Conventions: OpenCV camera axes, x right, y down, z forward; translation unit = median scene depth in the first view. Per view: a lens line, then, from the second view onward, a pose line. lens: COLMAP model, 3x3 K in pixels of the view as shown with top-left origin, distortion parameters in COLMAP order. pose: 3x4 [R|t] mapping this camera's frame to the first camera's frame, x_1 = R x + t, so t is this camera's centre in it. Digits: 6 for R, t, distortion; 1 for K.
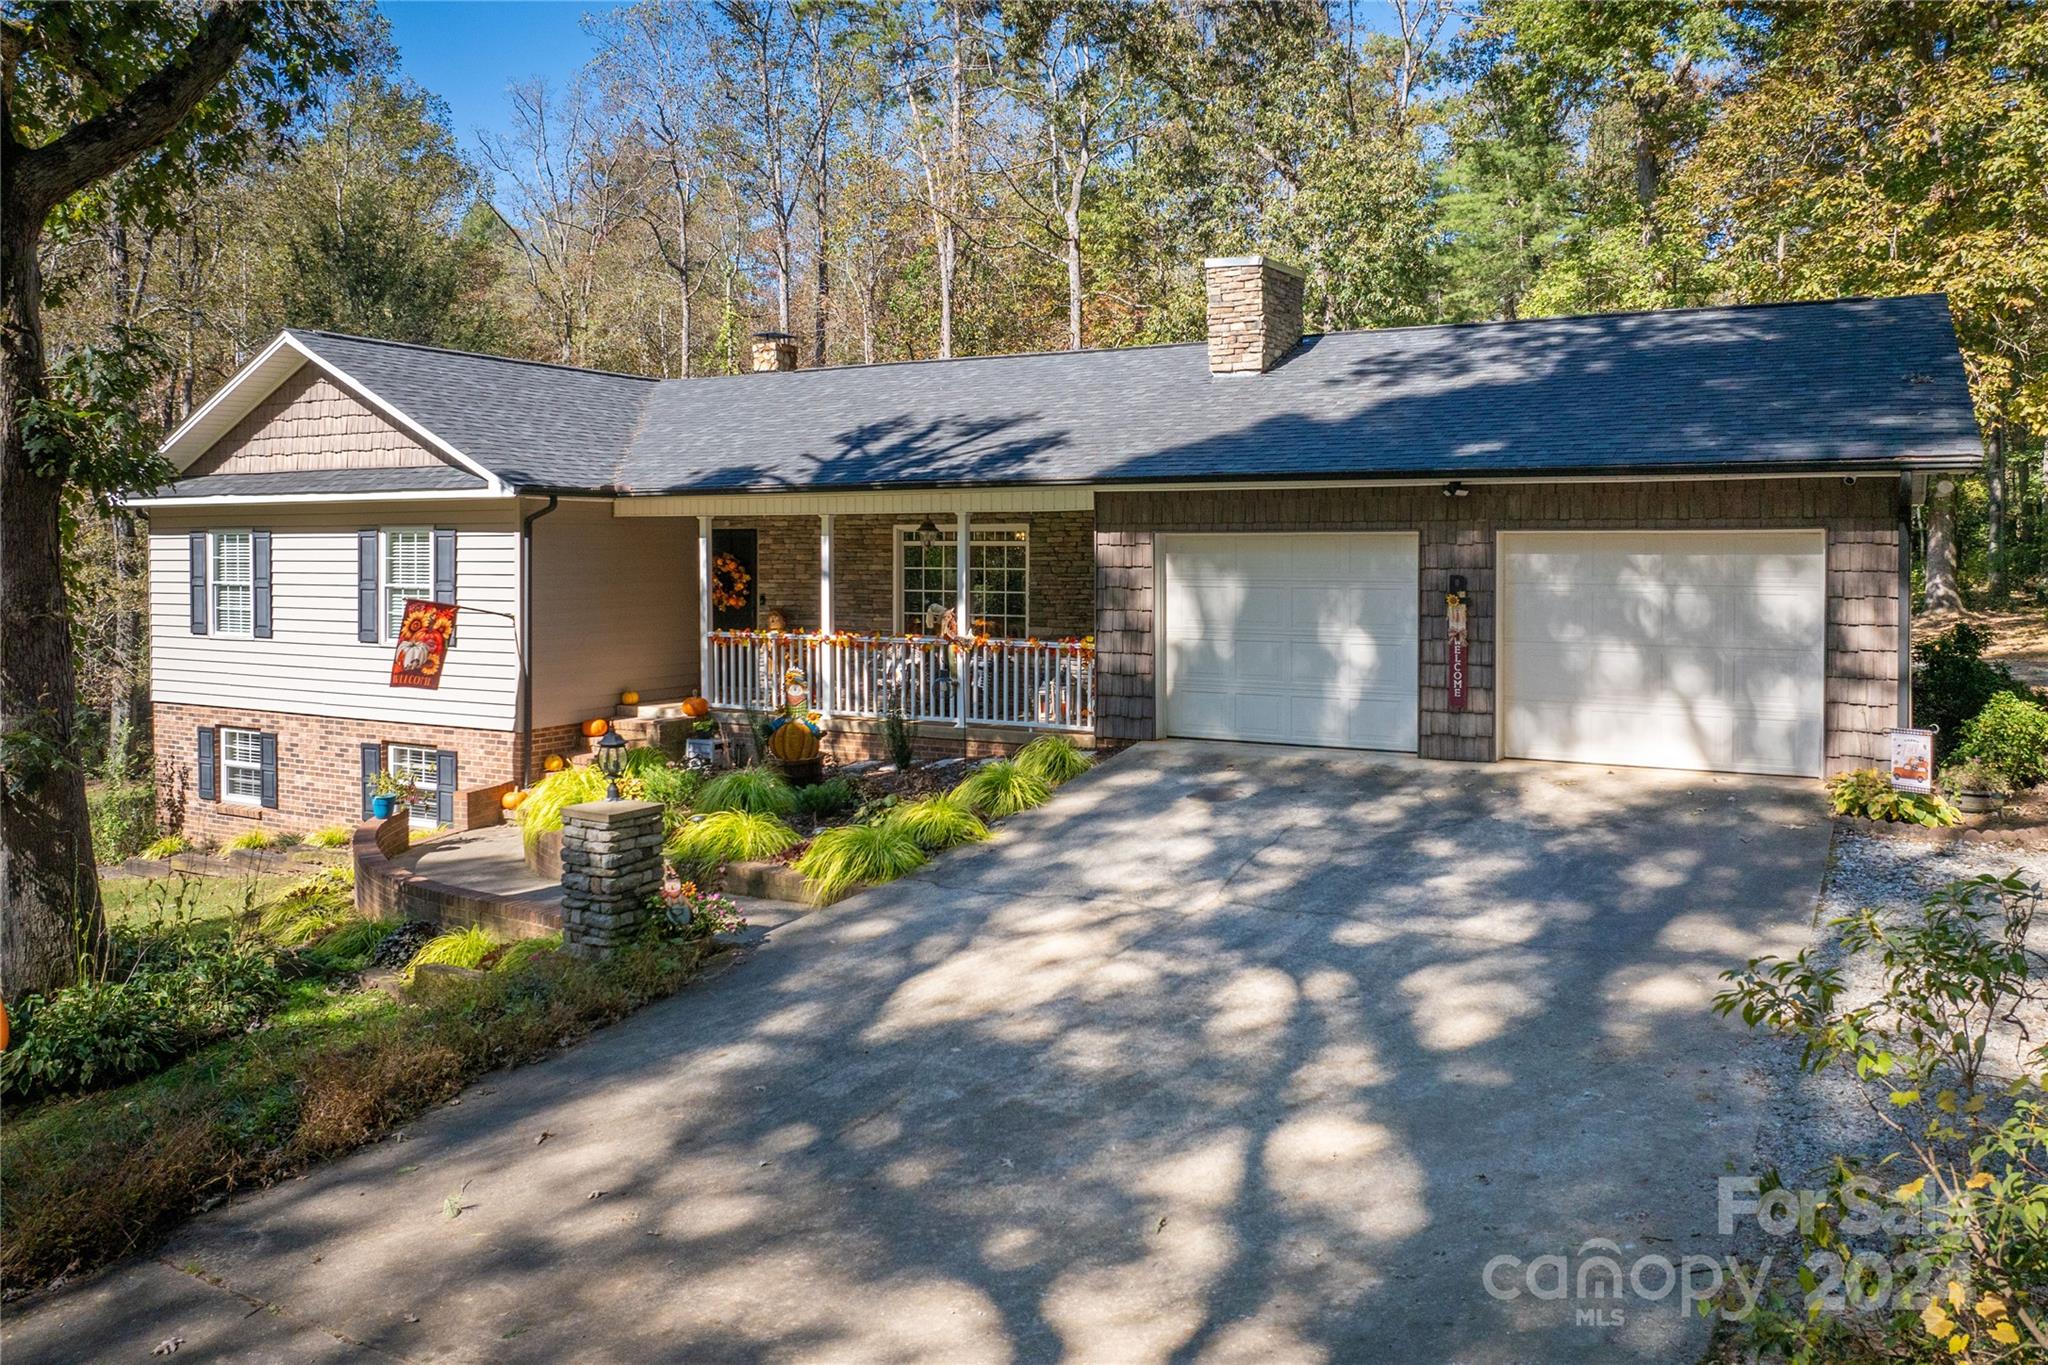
lens RADIAL K [[1512.9, 0, 1071.0], [0, 1512.9, 566.7], [0, 0, 1]] dist [-0.026731, -0.003209]
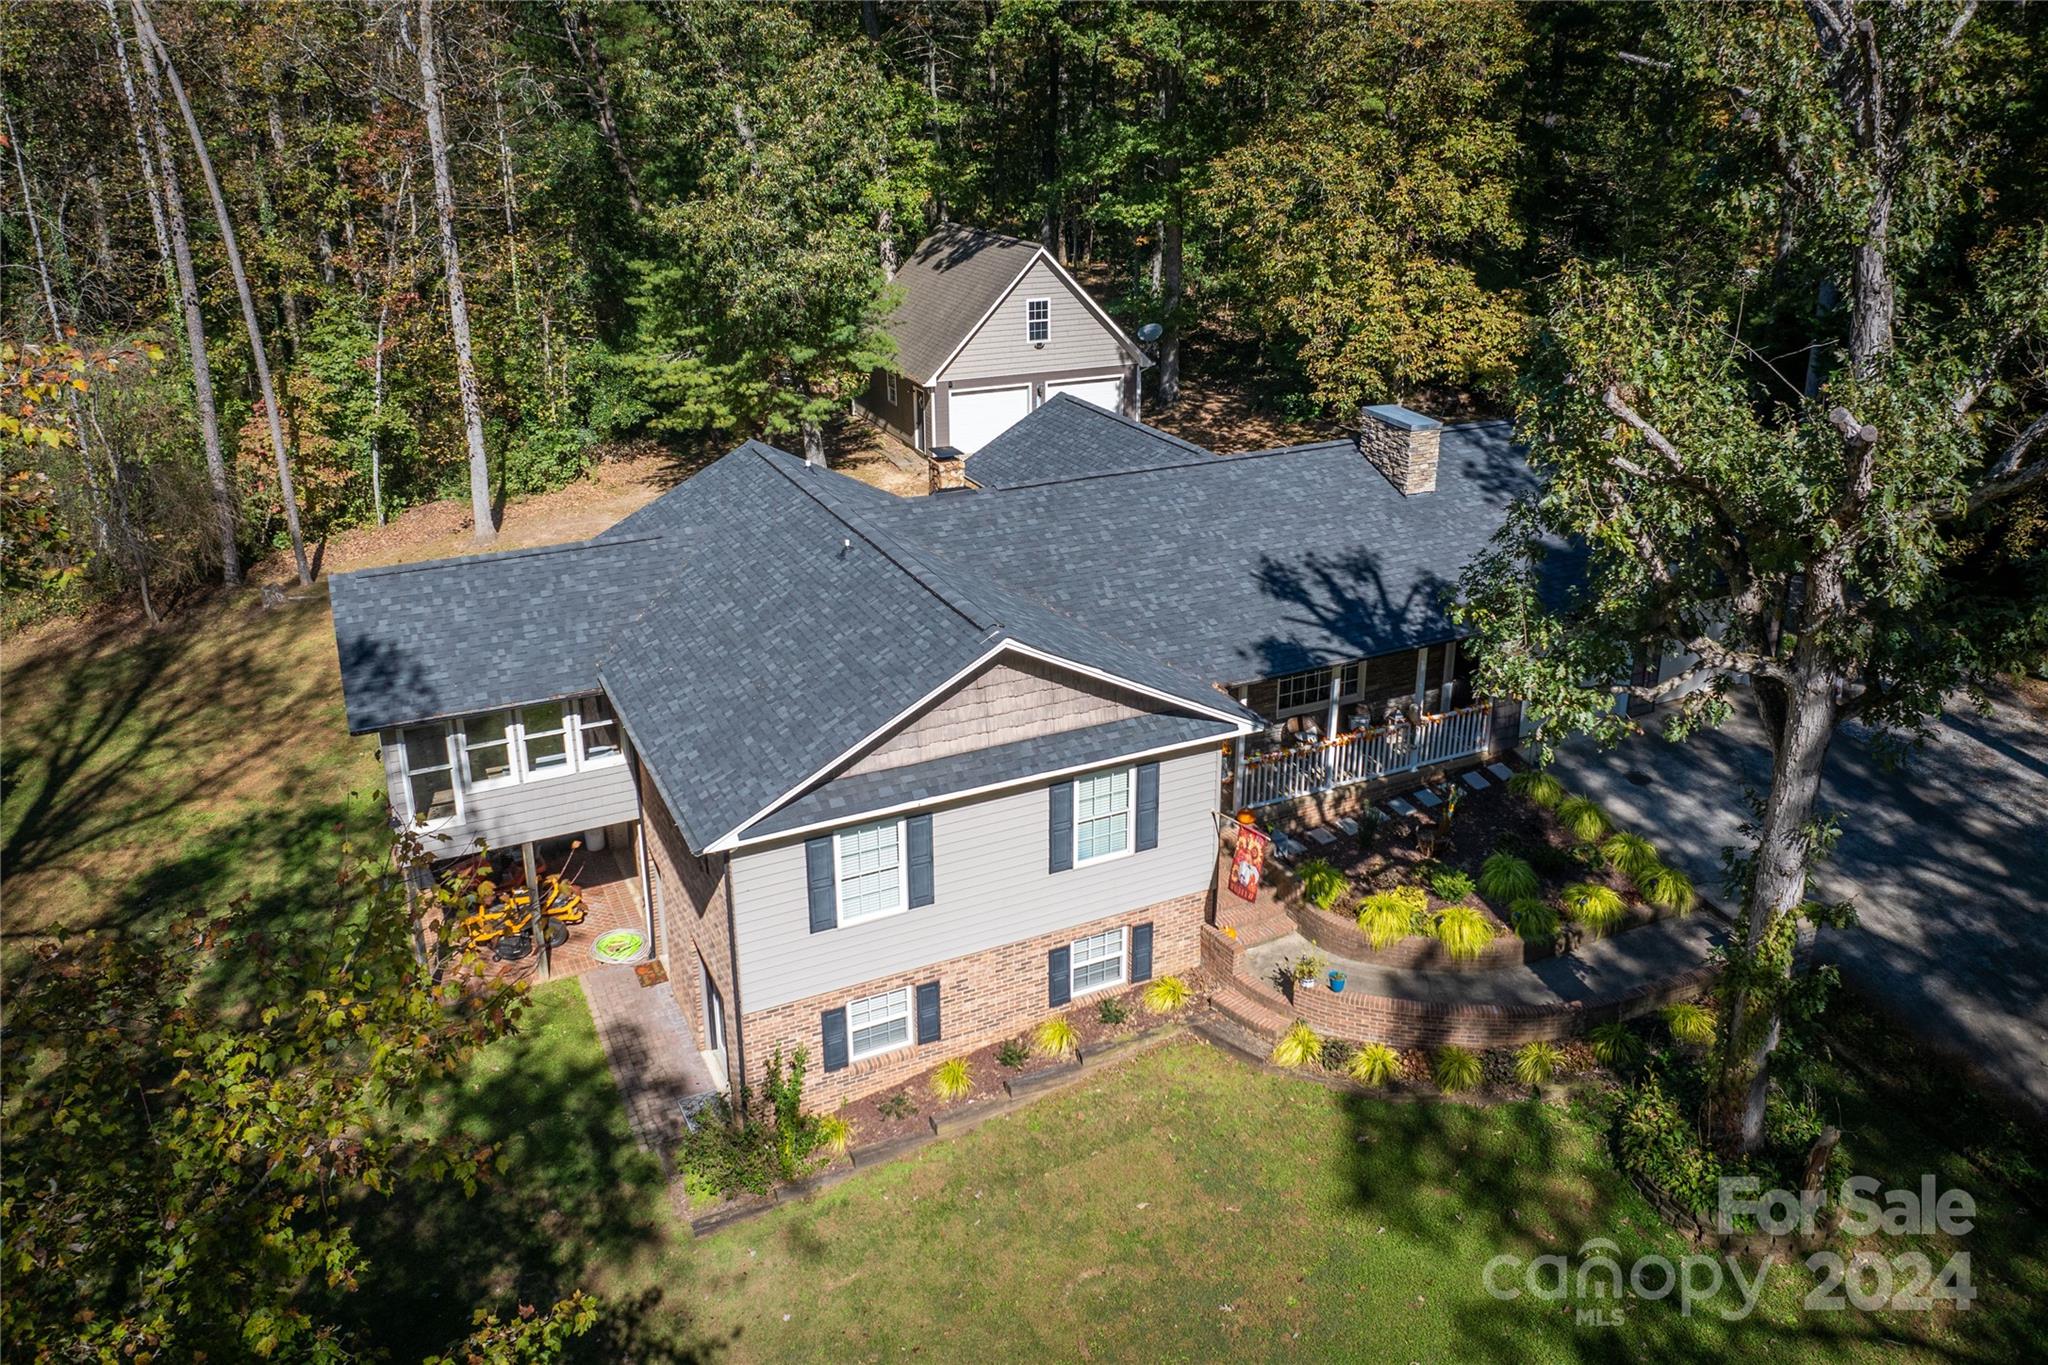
lens RADIAL K [[1512.9, 0, 1071.0], [0, 1512.9, 566.7], [0, 0, 1]] dist [-0.026731, -0.003209]
pose [[0.577993, -0.258816, 0.773911, -1.286950], [0.006076, 0.949711, 0.313070, -0.527250], [-0.816019, -0.176250, 0.550498, 0.400575]]
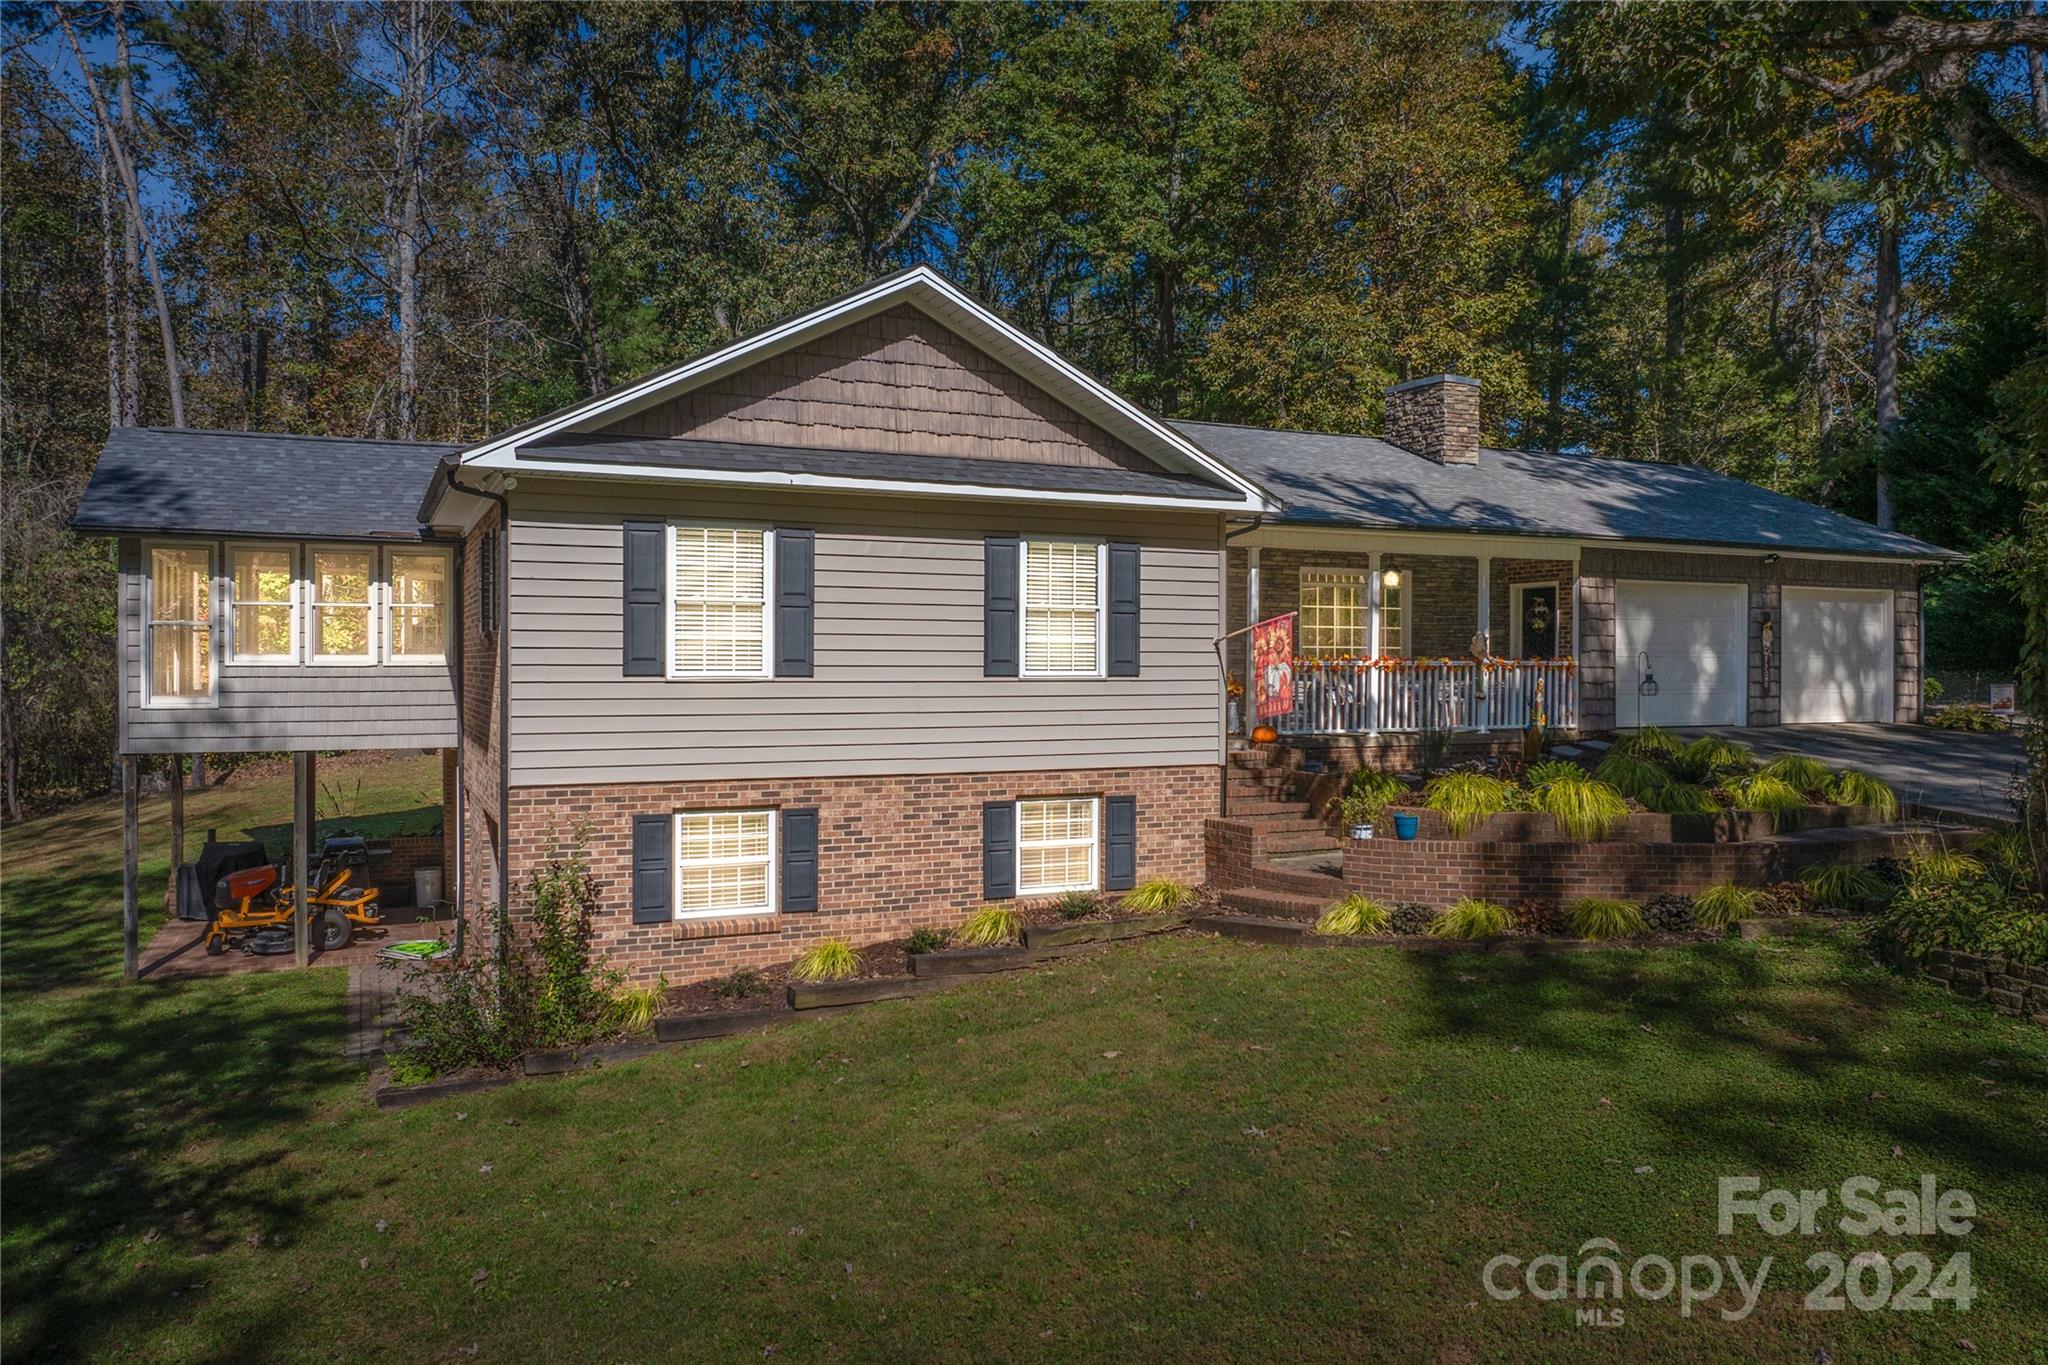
lens RADIAL K [[1454.3, 0, 1060.0], [0, 1454.3, 682.6], [0, 0, 1]] dist [-0.013600, -0.001640]
pose [[0.595436, -0.008703, 0.803356, -1.072478], [0.007472, 0.999958, 0.005294, 0.049780], [-0.803368, 0.002850, 0.595476, 0.506773]]
